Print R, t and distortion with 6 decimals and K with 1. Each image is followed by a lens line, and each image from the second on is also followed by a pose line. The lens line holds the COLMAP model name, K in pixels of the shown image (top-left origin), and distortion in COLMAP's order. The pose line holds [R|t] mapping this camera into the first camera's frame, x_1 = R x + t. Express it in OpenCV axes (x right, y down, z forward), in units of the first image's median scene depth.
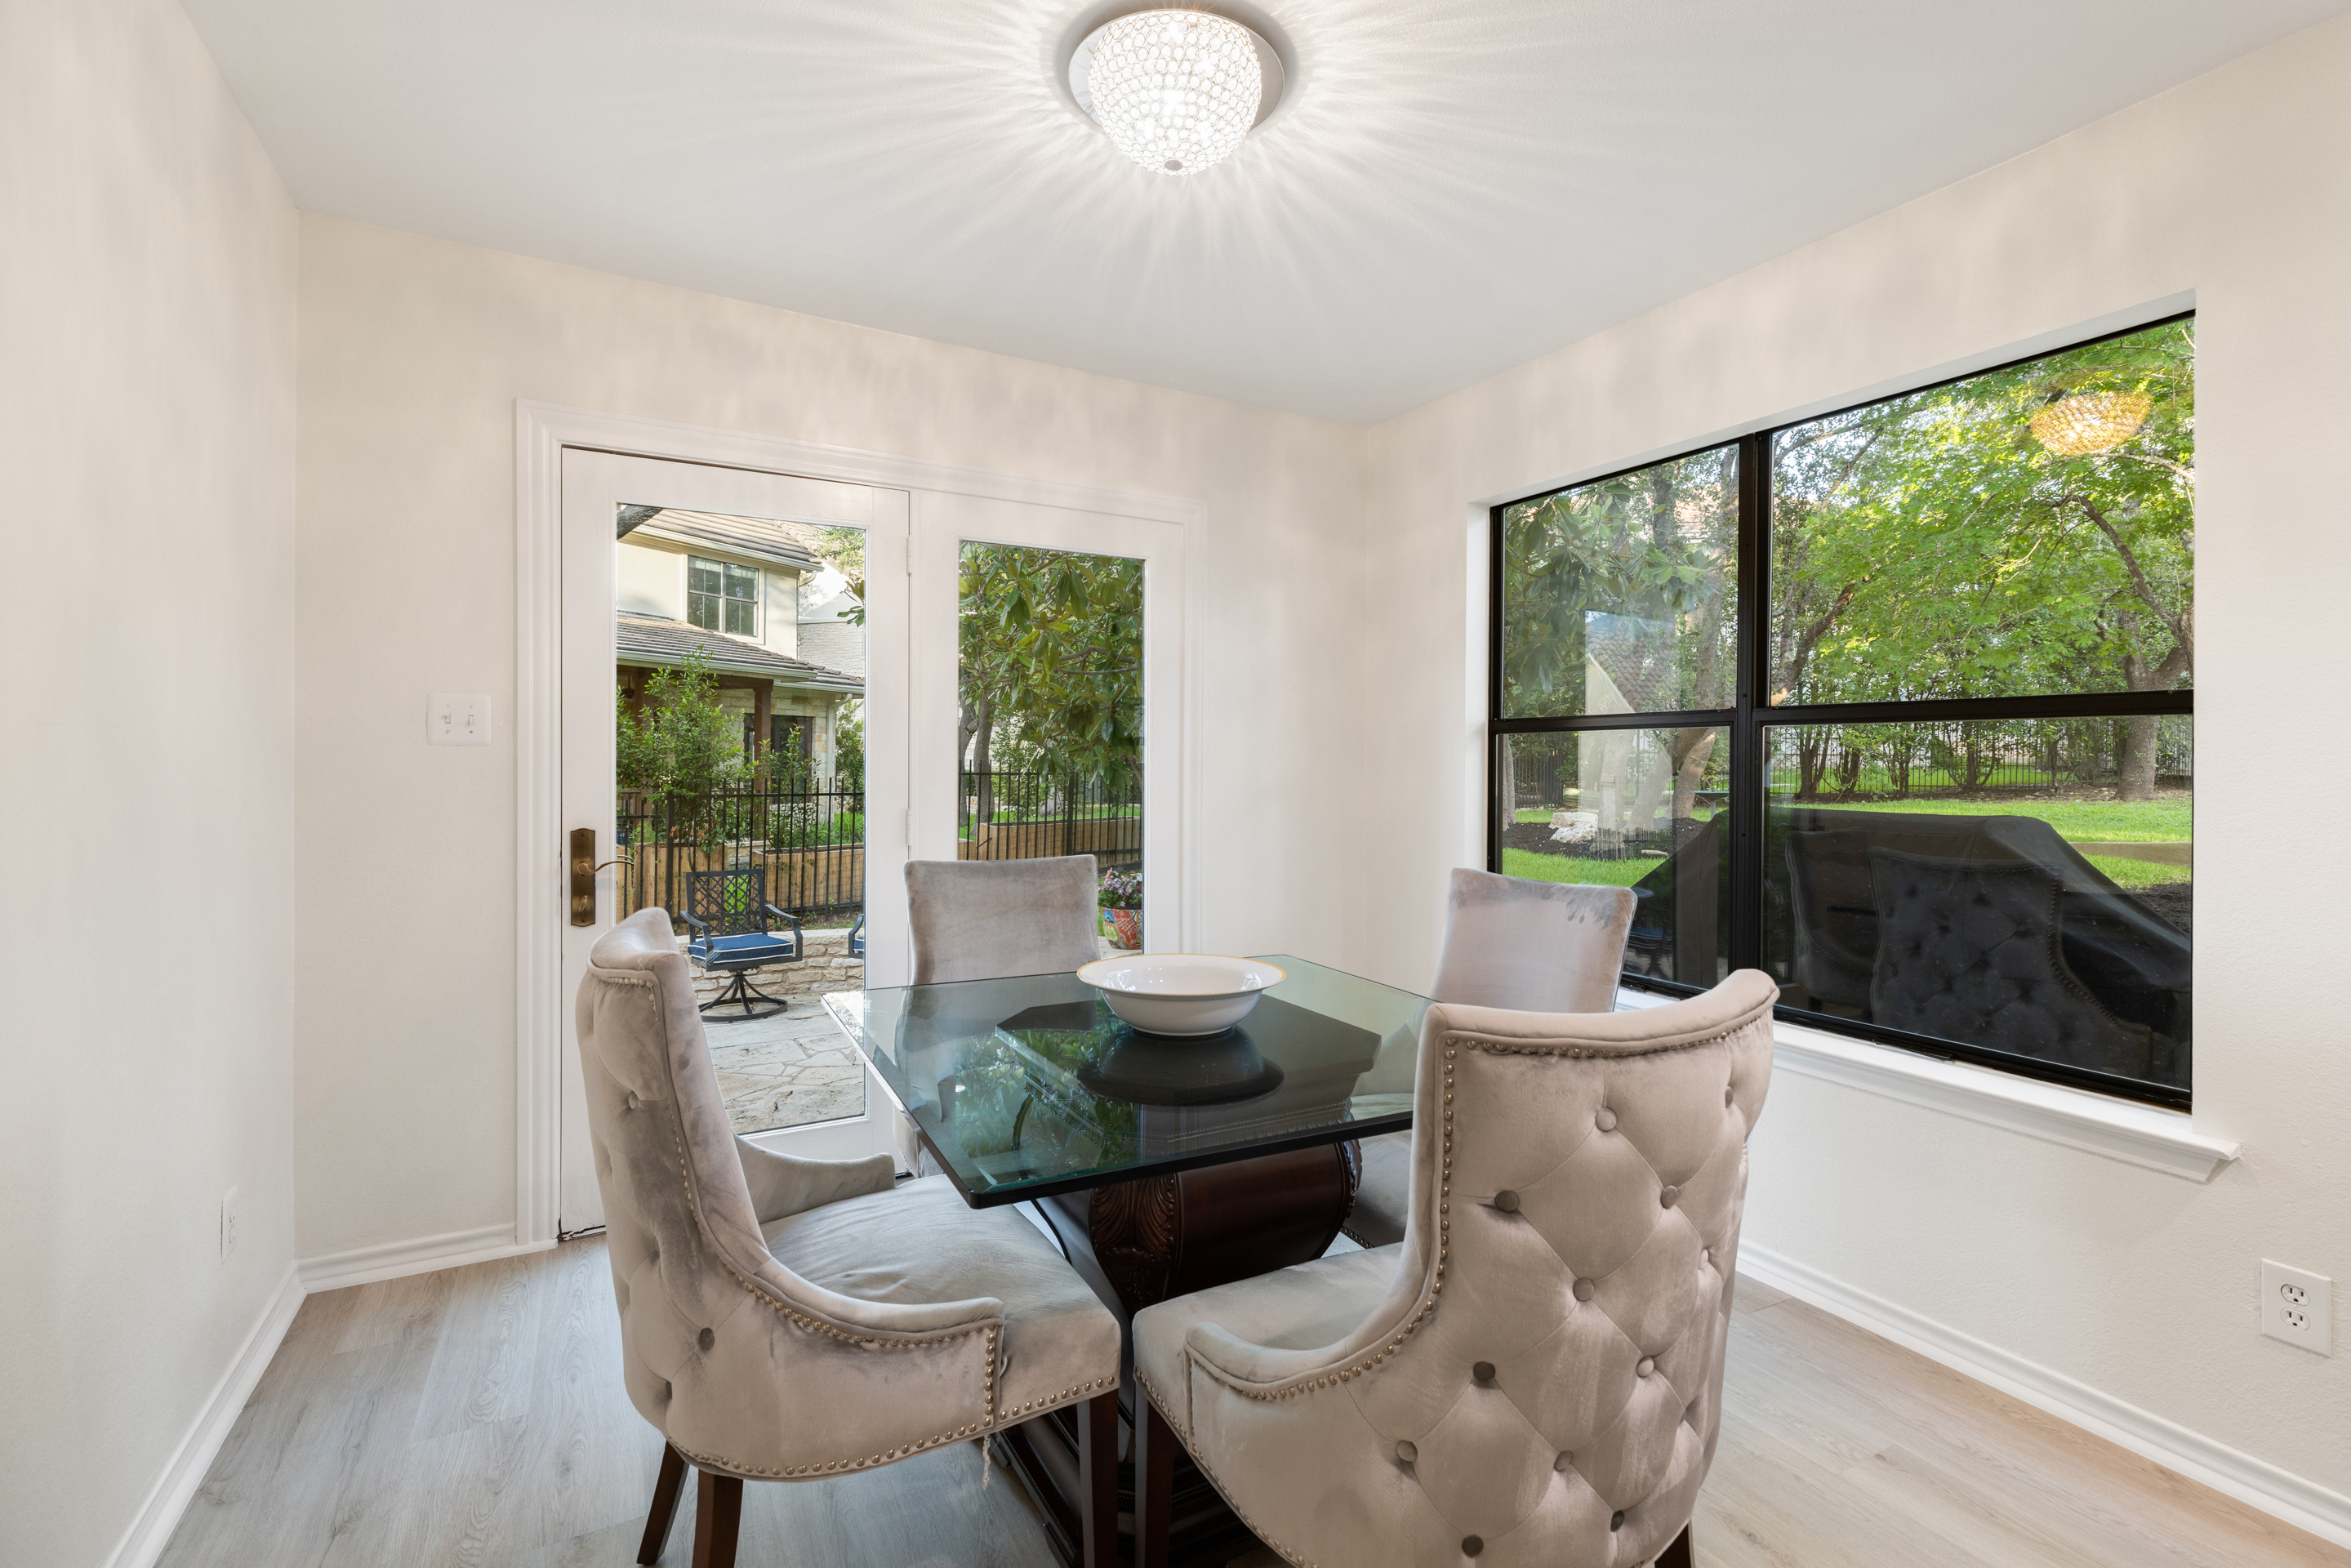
lens RADIAL K [[1063.1, 0, 1174.7], [0, 1063.1, 781.1], [0, 0, 1]] dist [0.008323, 0.001227]
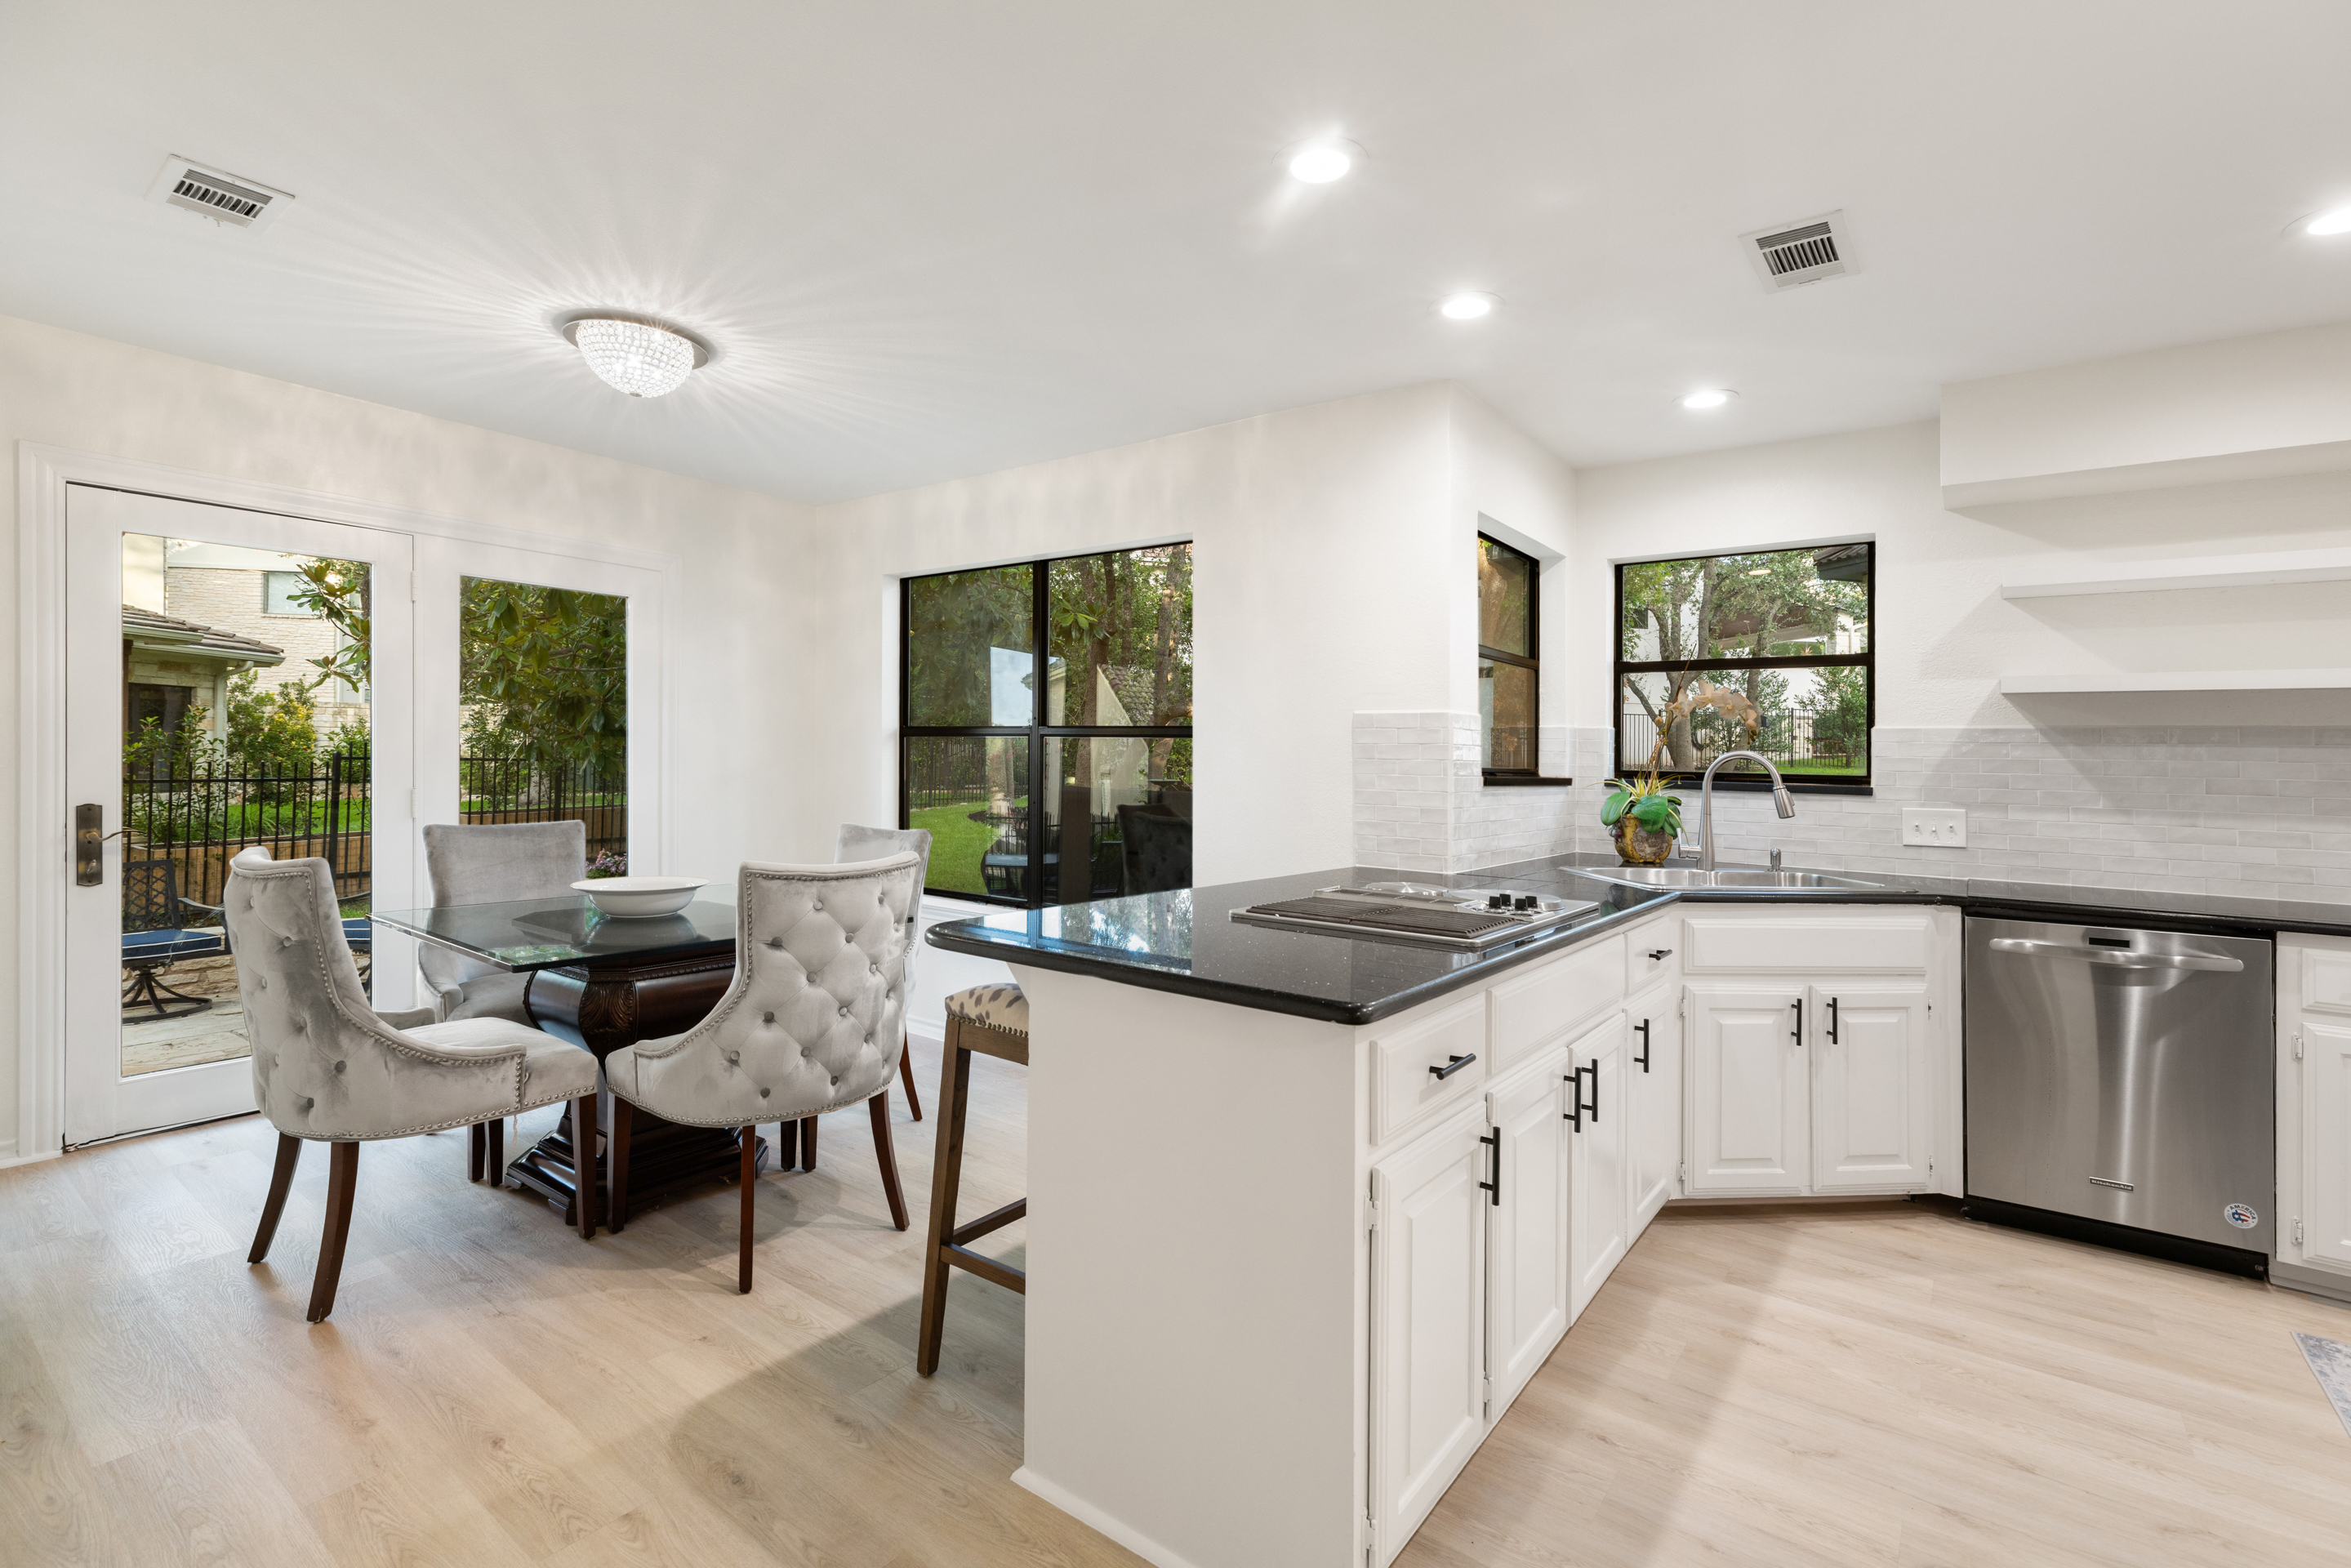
lens RADIAL K [[1063.1, 0, 1176.9], [0, 1063.1, 788.7], [0, 0, 1]] dist [0.008323, 0.001227]
pose [[0.909056, -0.000790, 0.416674, 0.045463], [-0.006313, 0.999857, 0.015667, 0.000893], [-0.416626, -0.016873, 0.908921, -0.540798]]
